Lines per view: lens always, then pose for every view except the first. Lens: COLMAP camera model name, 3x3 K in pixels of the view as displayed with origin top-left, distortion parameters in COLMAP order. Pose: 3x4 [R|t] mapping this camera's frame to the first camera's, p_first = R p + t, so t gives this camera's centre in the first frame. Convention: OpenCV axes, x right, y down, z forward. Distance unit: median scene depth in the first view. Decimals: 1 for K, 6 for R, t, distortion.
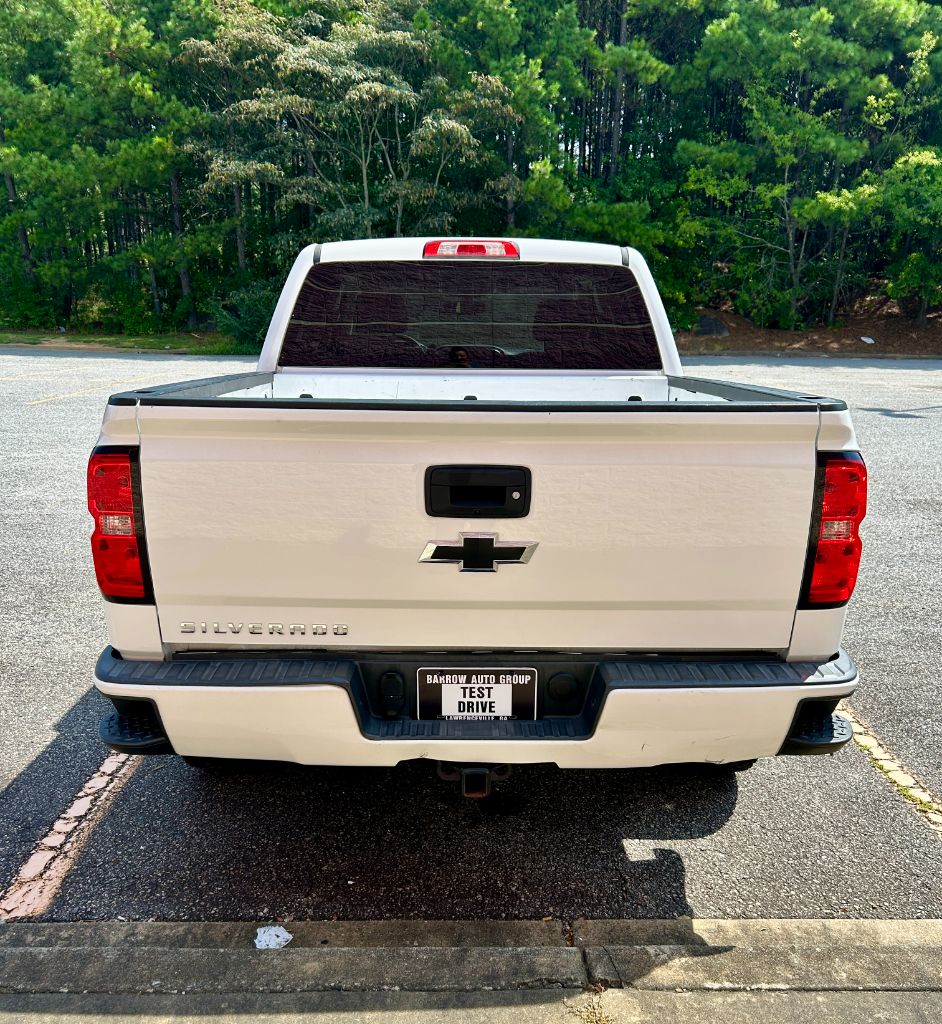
lens RADIAL K [[962.1, 0, 471.6], [0, 962.1, 553.3], [0, 0, 1]] dist [0.020633, 0.006331]
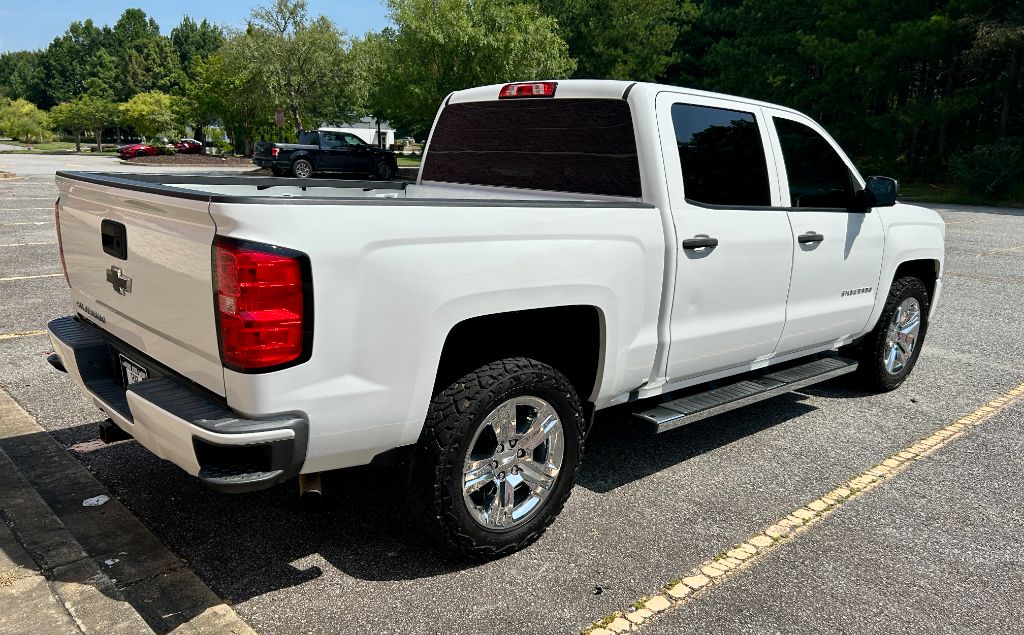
lens RADIAL K [[789.6, 0, 512.0], [0, 789.6, 317.5], [0, 0, 1]] dist [0.006334, 0.004919]
pose [[0.679118, 0.162957, -0.715712, 0.749859], [-0.201348, 0.979002, 0.031851, -0.061305], [0.705874, 0.122477, 0.697669, 0.320841]]
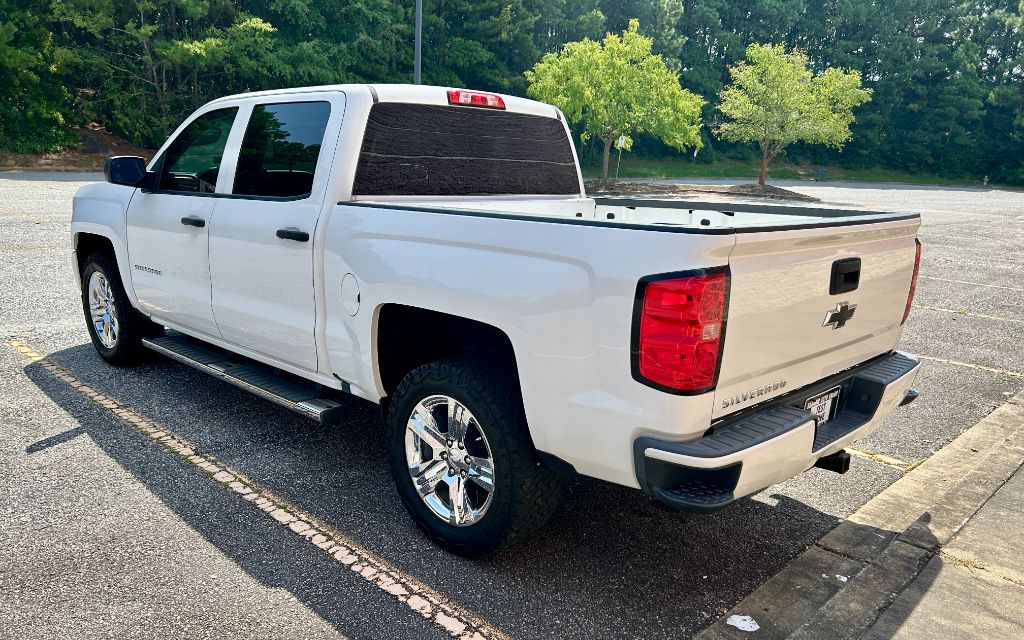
lens RADIAL K [[778.8, 0, 512.0], [0, 778.8, 320.0], [0, 0, 1]] dist [0.023479, -0.004781]
pose [[0.707293, -0.127603, 0.695309, -0.708057], [0.137504, 0.989621, 0.041742, -0.067434], [-0.693419, 0.066084, 0.717498, 0.257210]]
